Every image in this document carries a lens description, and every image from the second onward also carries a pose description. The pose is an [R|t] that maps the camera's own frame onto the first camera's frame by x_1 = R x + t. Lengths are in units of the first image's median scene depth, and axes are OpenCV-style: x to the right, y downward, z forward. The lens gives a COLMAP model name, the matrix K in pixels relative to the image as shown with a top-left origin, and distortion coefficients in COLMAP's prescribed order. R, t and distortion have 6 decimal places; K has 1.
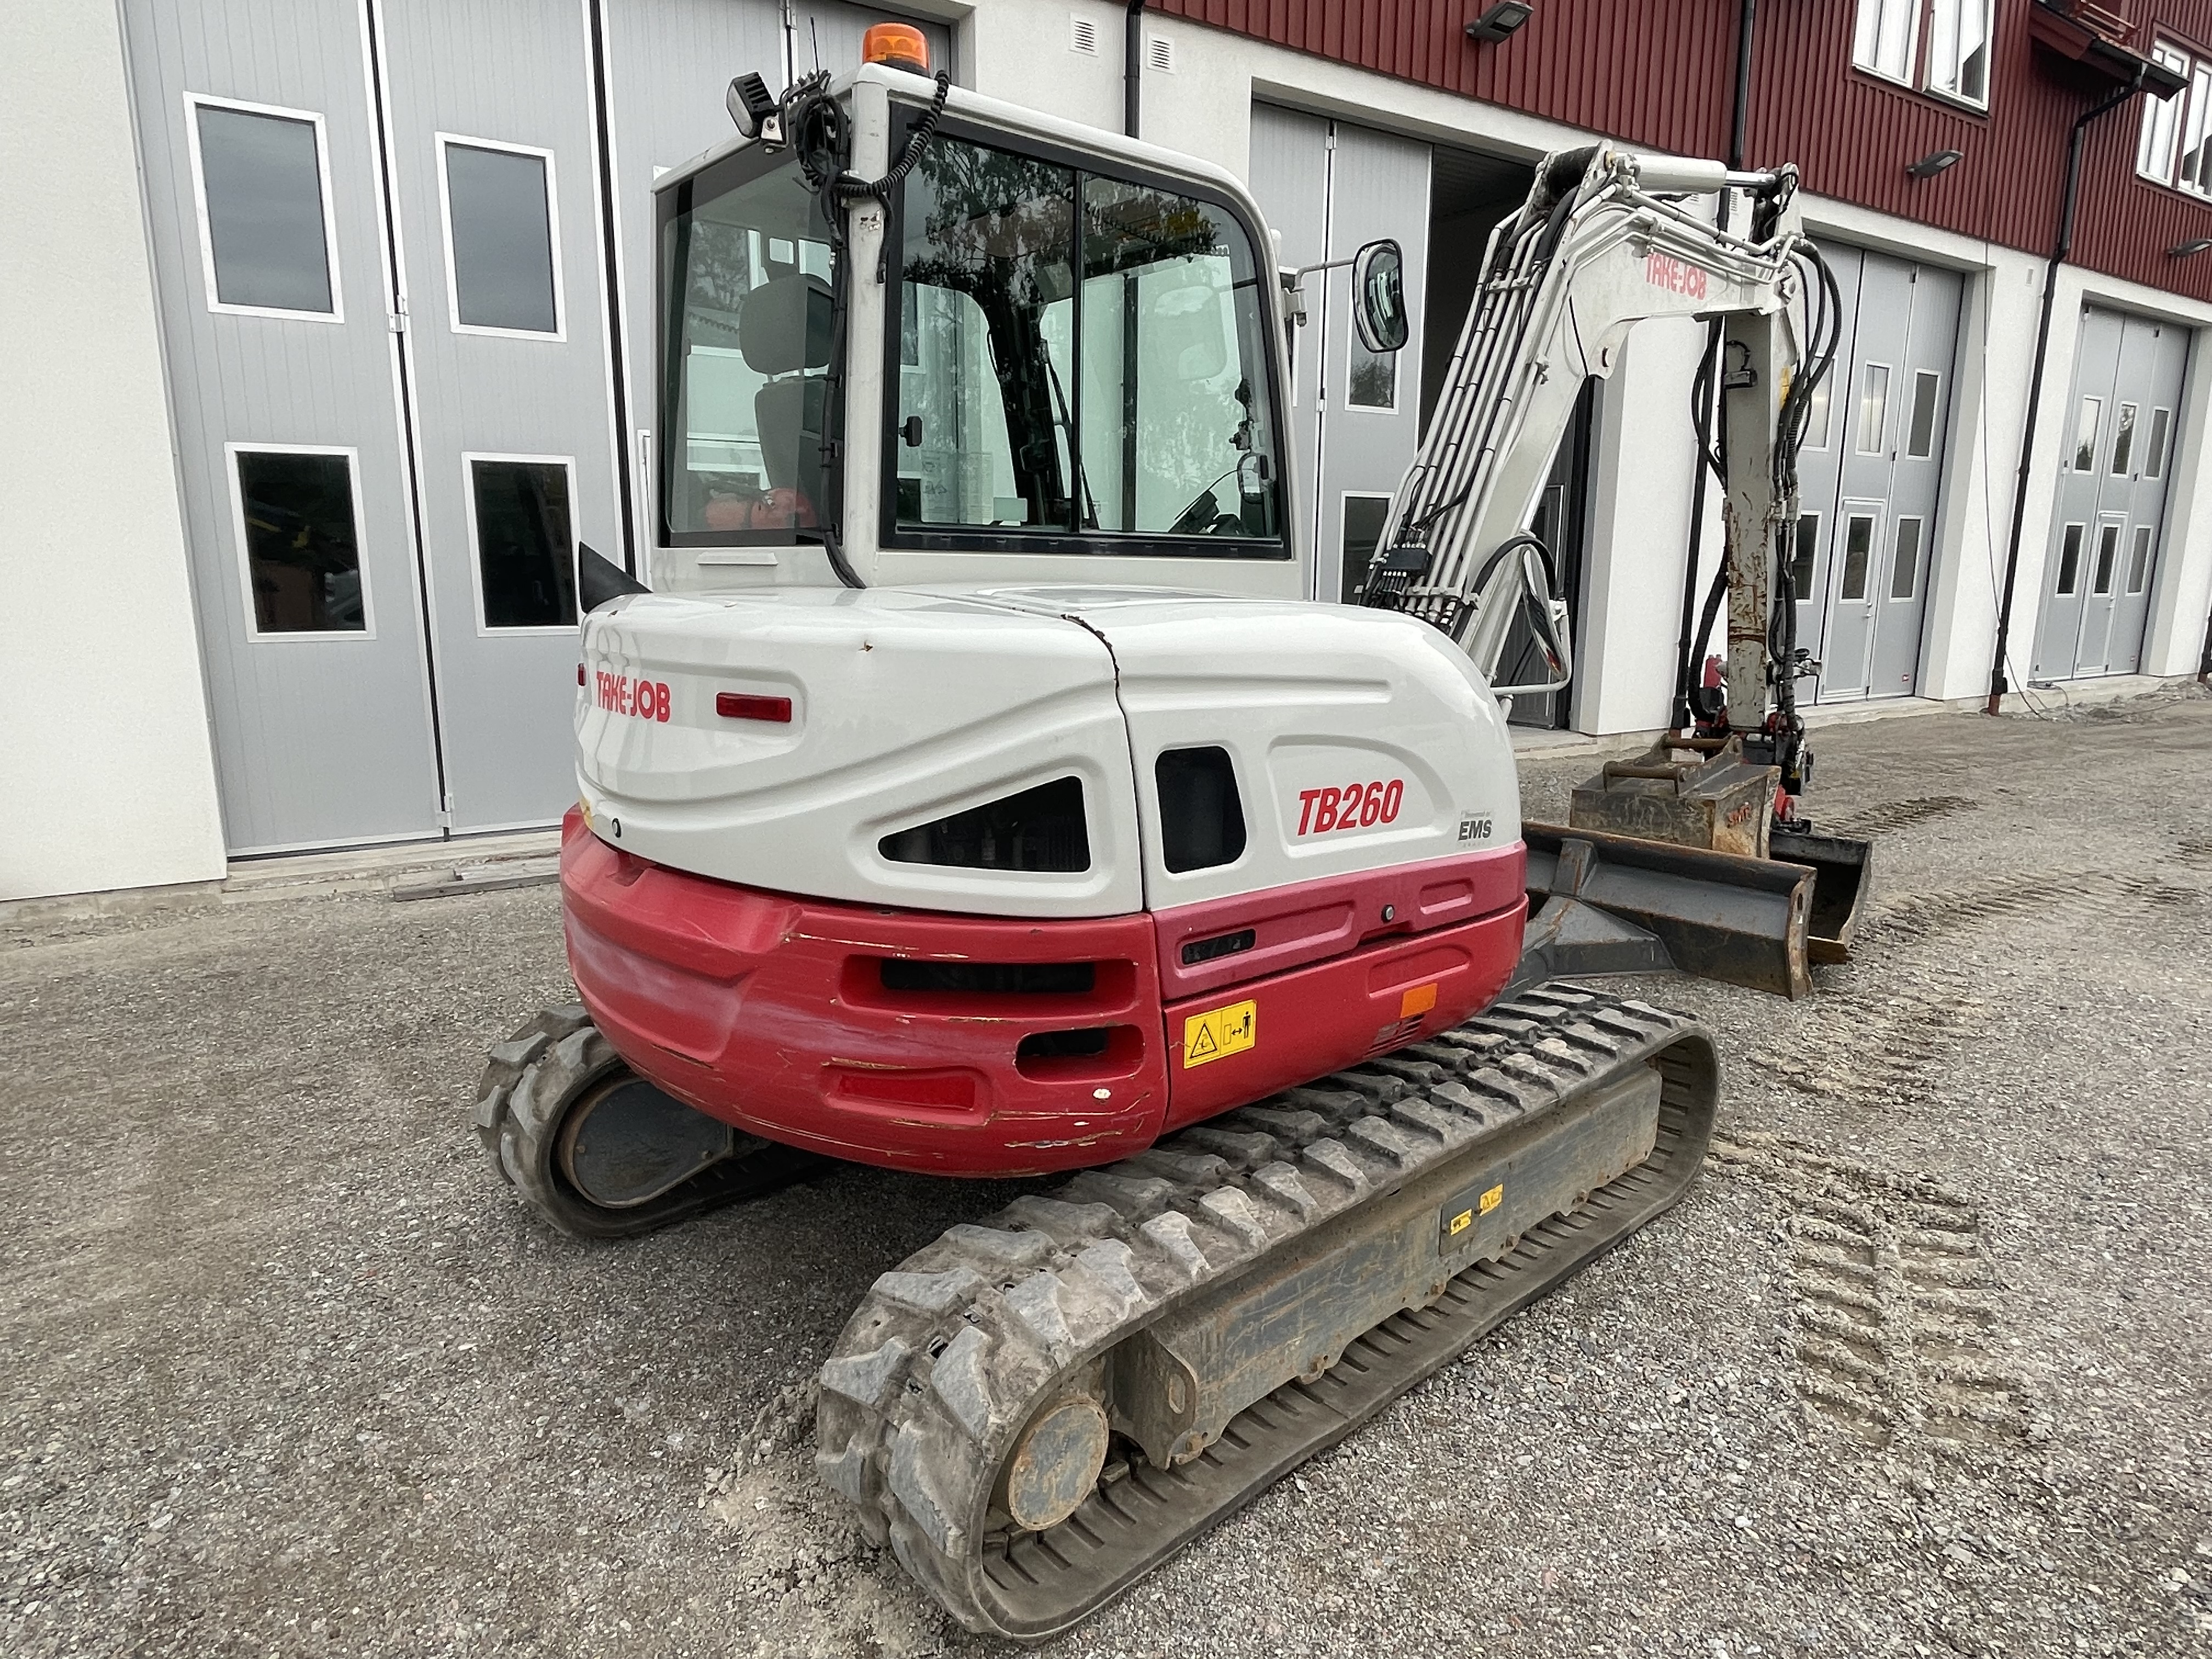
lens RADIAL K [[1303.8, 0, 1102.6], [0, 1303.8, 832.1], [0, 0, 1]] dist [0.008805, -0.004528]
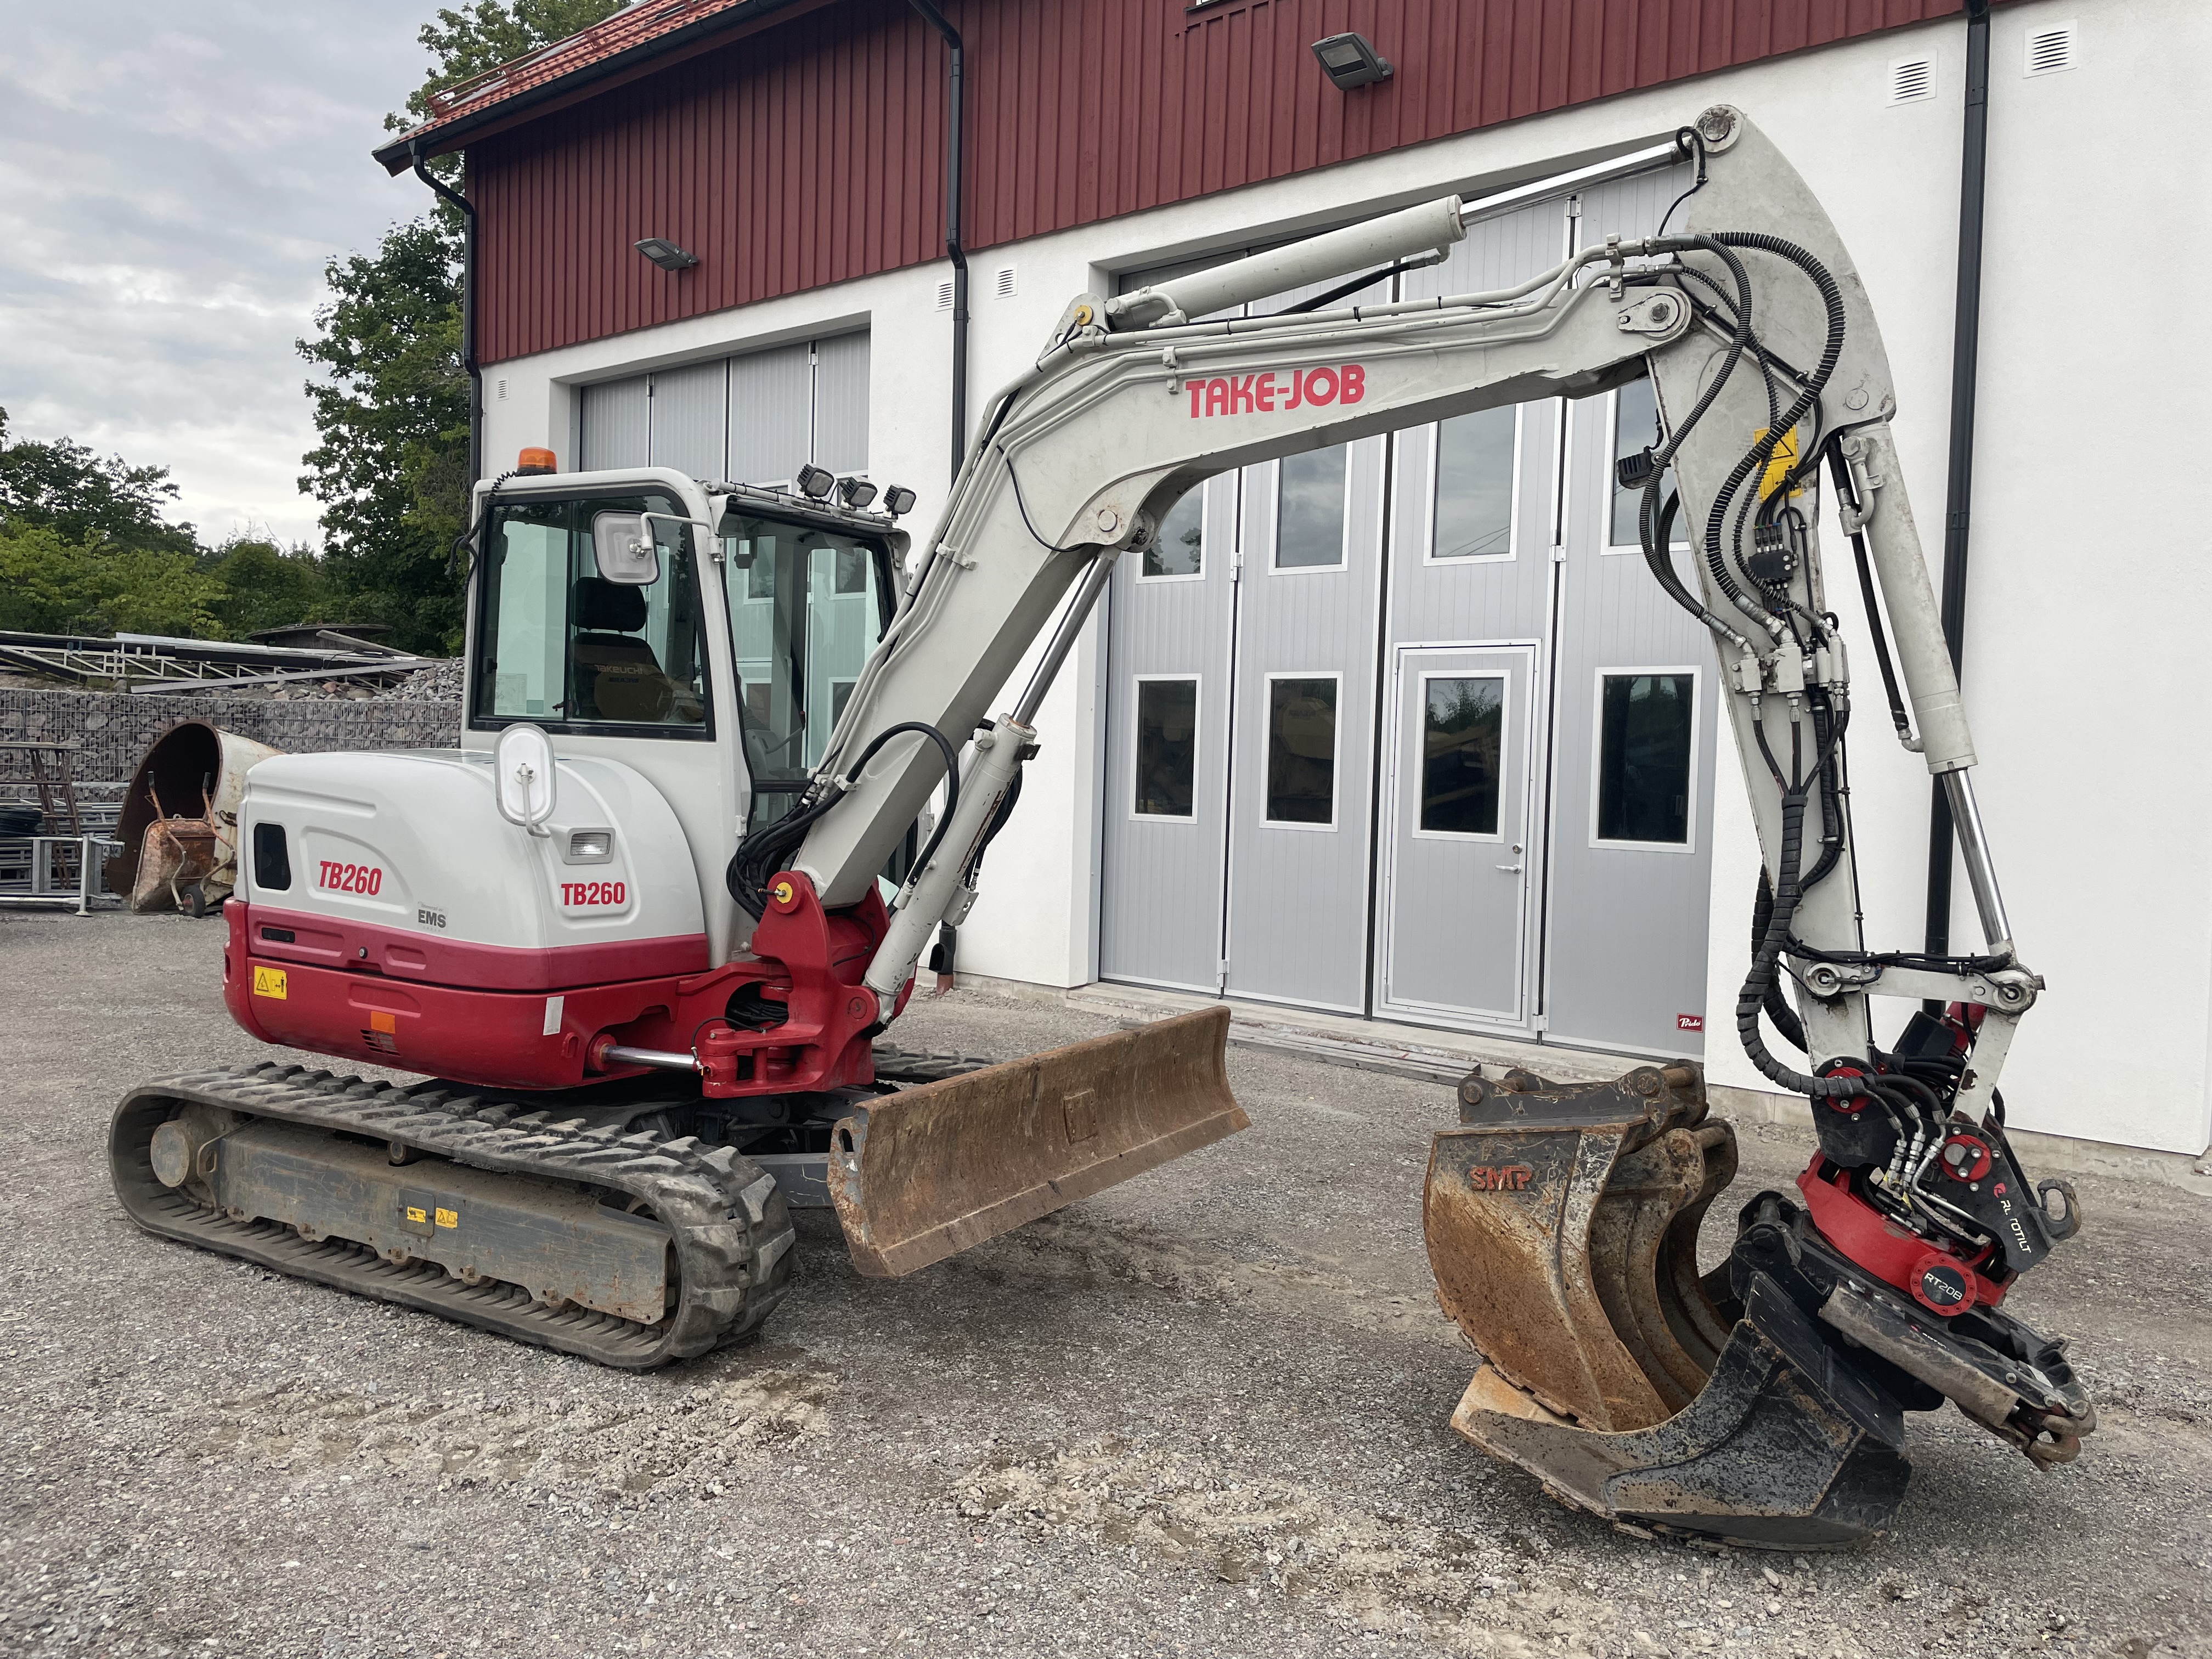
lens RADIAL K [[1642.4, 0, 1113.3], [0, 1642.4, 790.0], [0, 0, 1]] dist [0.015656, -0.008324]
pose [[0.303077, 0.012690, -0.952881, 2.341834], [-0.209842, 0.976257, -0.053742, -0.207858], [0.929575, 0.216243, 0.298544, 1.190424]]
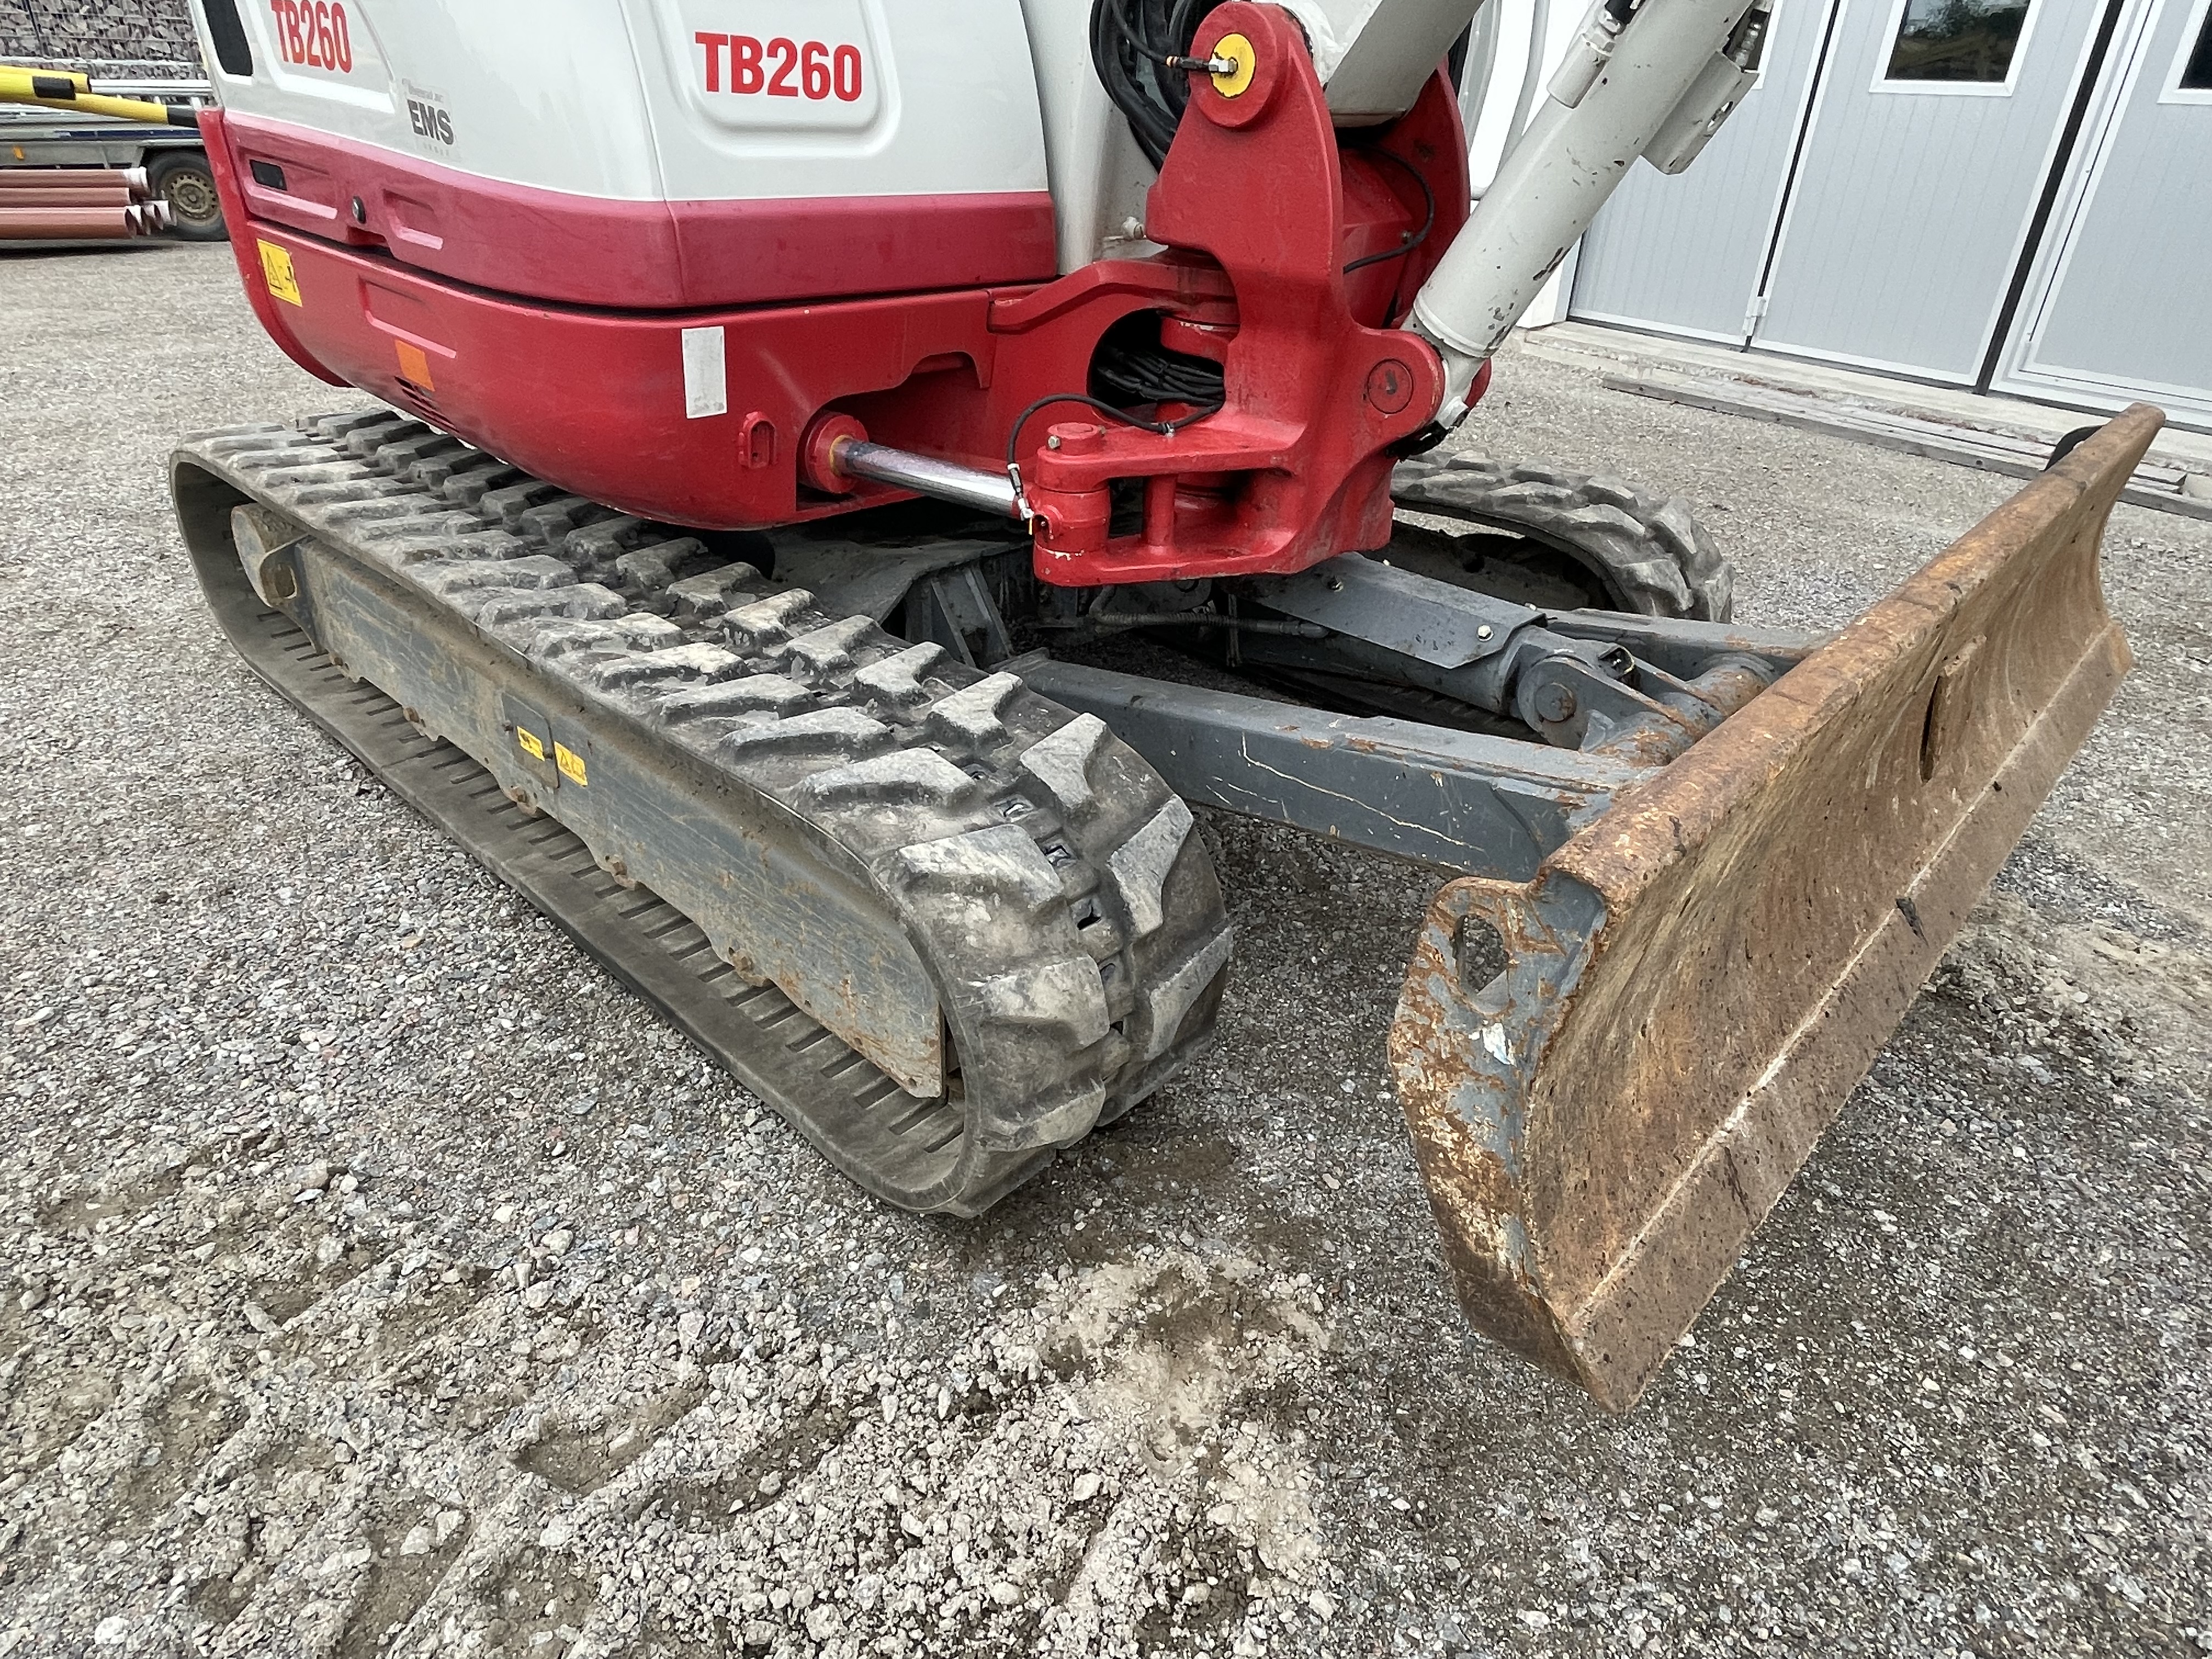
lens RADIAL K [[1303.8, 0, 1107.4], [0, 1303.8, 828.3], [0, 0, 1]] dist [0.008805, -0.004528]
pose [[0.069159, 0.487024, -0.870646, 1.061347], [-0.225918, 0.857709, 0.461841, -0.076127], [0.971688, 0.164754, 0.169346, 1.335493]]
